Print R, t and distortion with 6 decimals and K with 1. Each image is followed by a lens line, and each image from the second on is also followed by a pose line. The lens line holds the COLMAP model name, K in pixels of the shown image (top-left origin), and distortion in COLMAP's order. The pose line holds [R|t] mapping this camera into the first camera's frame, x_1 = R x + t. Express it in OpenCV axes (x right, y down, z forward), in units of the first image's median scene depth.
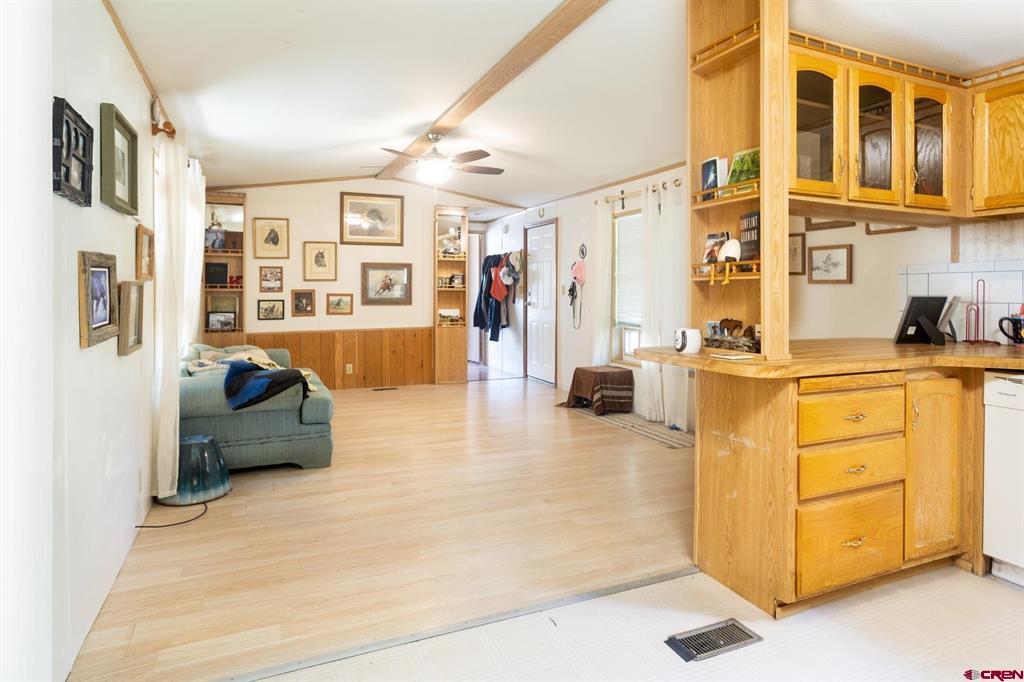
lens RADIAL K [[581.1, 0, 512.6], [0, 581.1, 291.5], [0, 0, 1]] dist [0.000489, 0.000154]
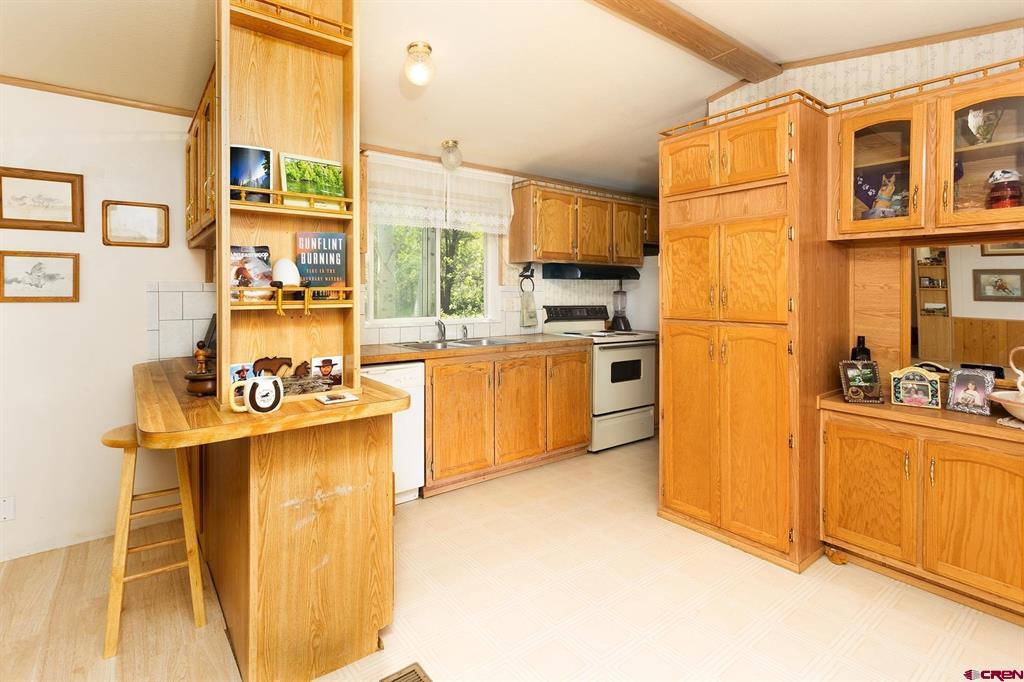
lens RADIAL K [[501.3, 0, 511.7], [0, 501.3, 294.6], [0, 0, 1]] dist [-0.000600, -0.000106]
pose [[-0.227615, -0.008450, 0.973715, -0.379628], [-0.001808, 0.999964, 0.008256, -0.046104], [-0.973750, 0.000119, -0.227622, 0.859842]]
